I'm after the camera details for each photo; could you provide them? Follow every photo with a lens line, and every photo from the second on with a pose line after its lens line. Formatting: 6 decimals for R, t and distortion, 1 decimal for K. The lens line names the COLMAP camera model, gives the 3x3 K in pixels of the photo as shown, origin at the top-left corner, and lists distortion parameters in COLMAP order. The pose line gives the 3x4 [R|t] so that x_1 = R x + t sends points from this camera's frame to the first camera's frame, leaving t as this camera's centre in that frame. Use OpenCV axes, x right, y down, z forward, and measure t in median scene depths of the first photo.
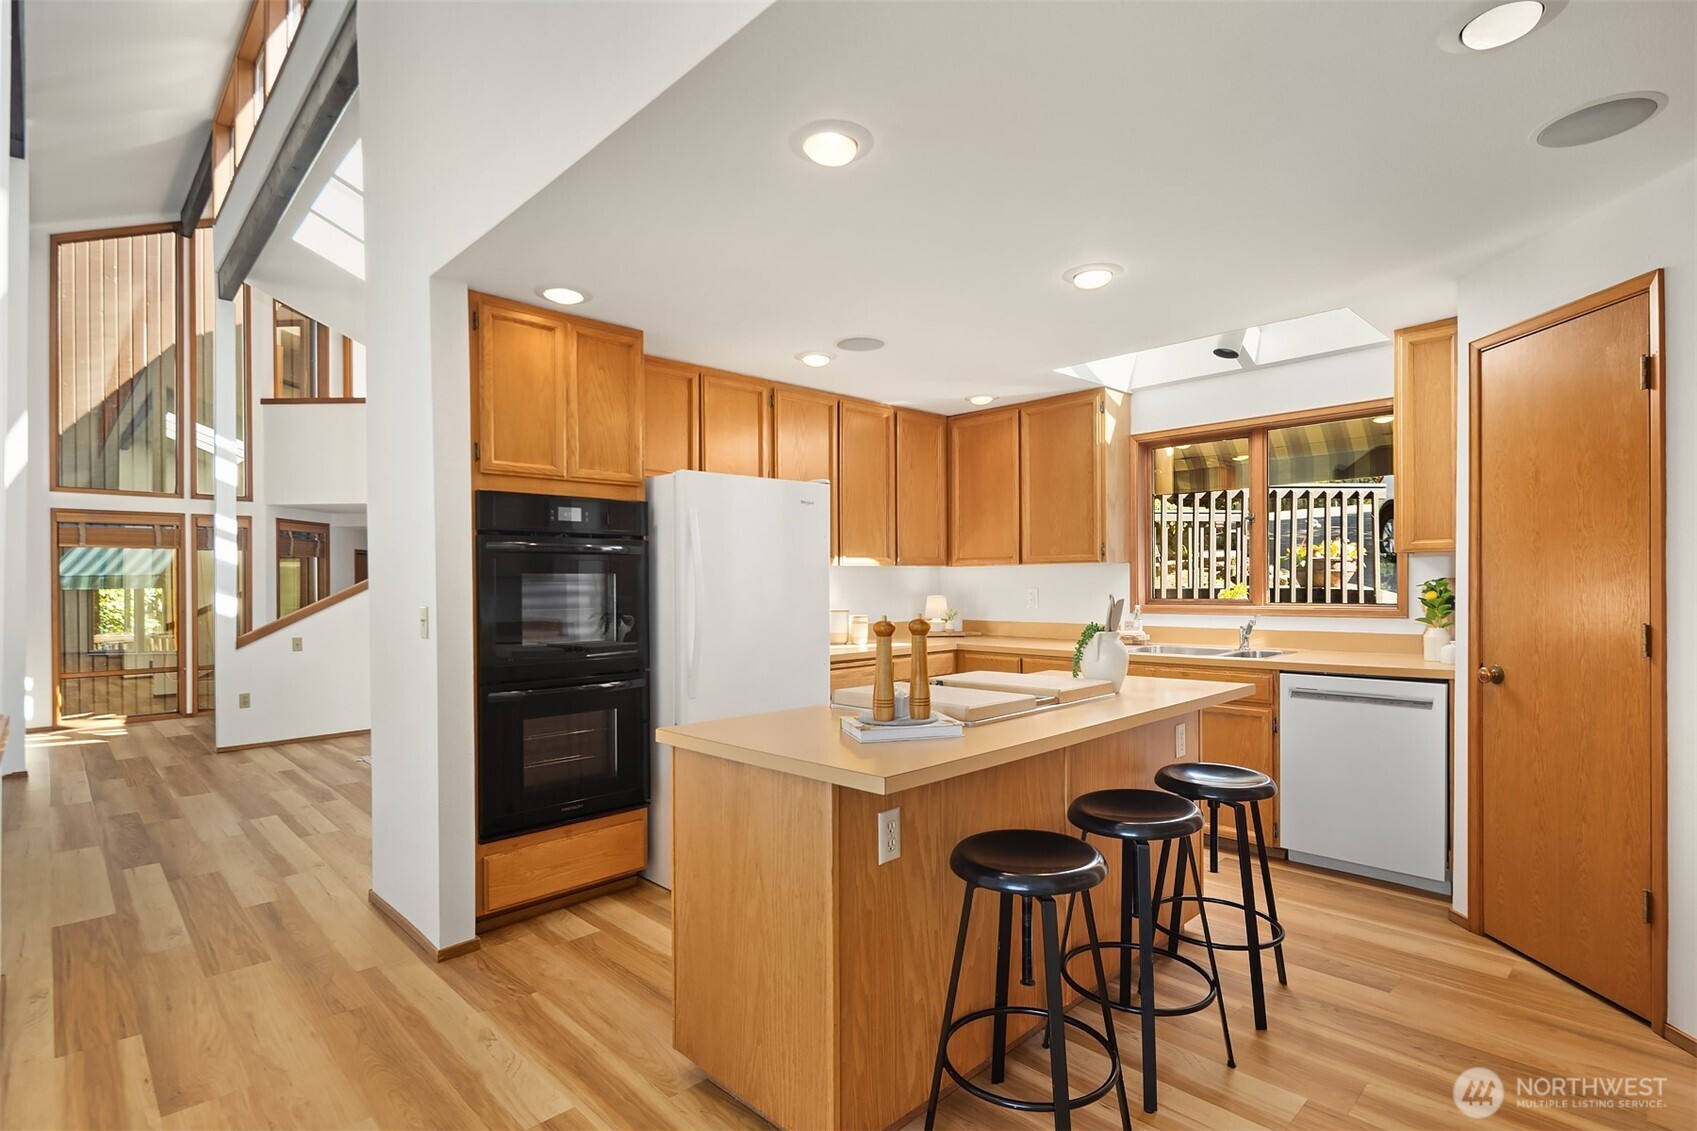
lens RADIAL K [[825.8, 0, 869.2], [0, 825.8, 588.3], [0, 0, 1]] dist [0.001164, 0.000230]
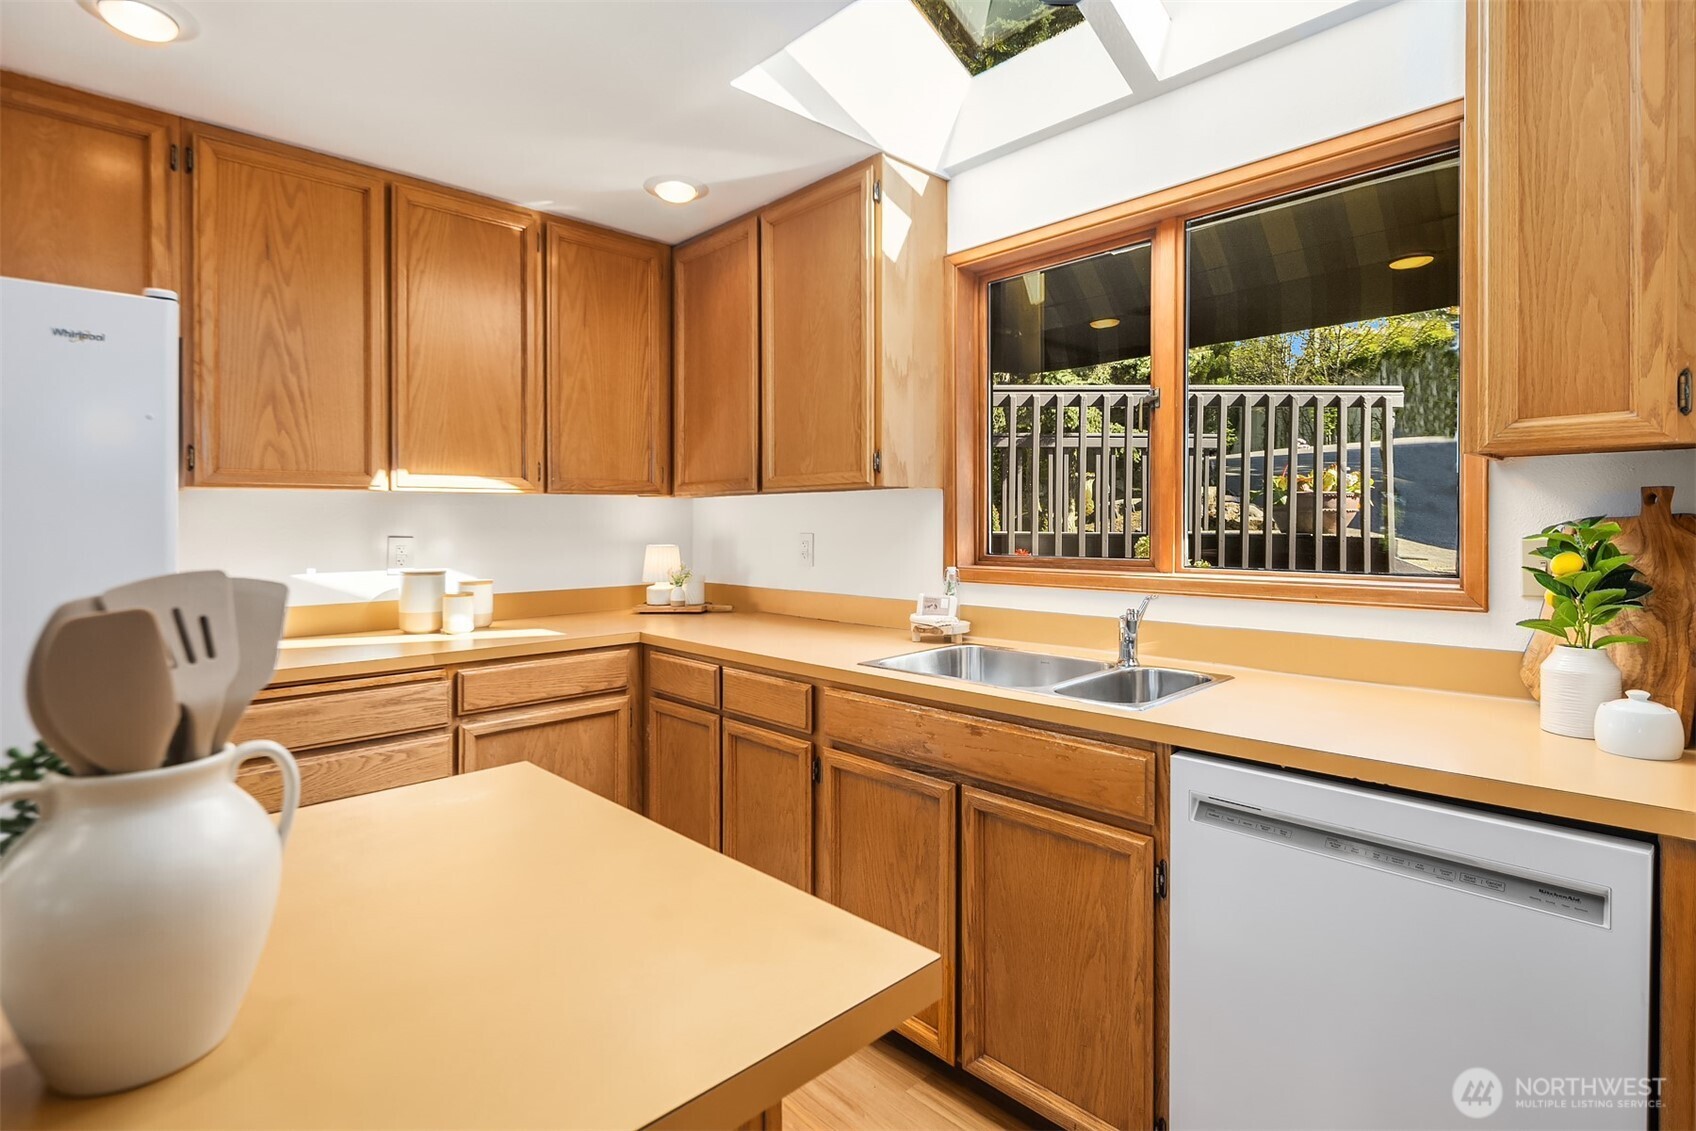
lens RADIAL K [[821.0, 0, 846.7], [0, 821.0, 526.5], [0, 0, 1]] dist [0.002317, -0.000011]
pose [[0.999704, 0.006741, -0.023385, 0.255479], [-0.006824, 0.999971, -0.003440, -0.003450], [0.023361, 0.003599, 0.999721, 0.438422]]
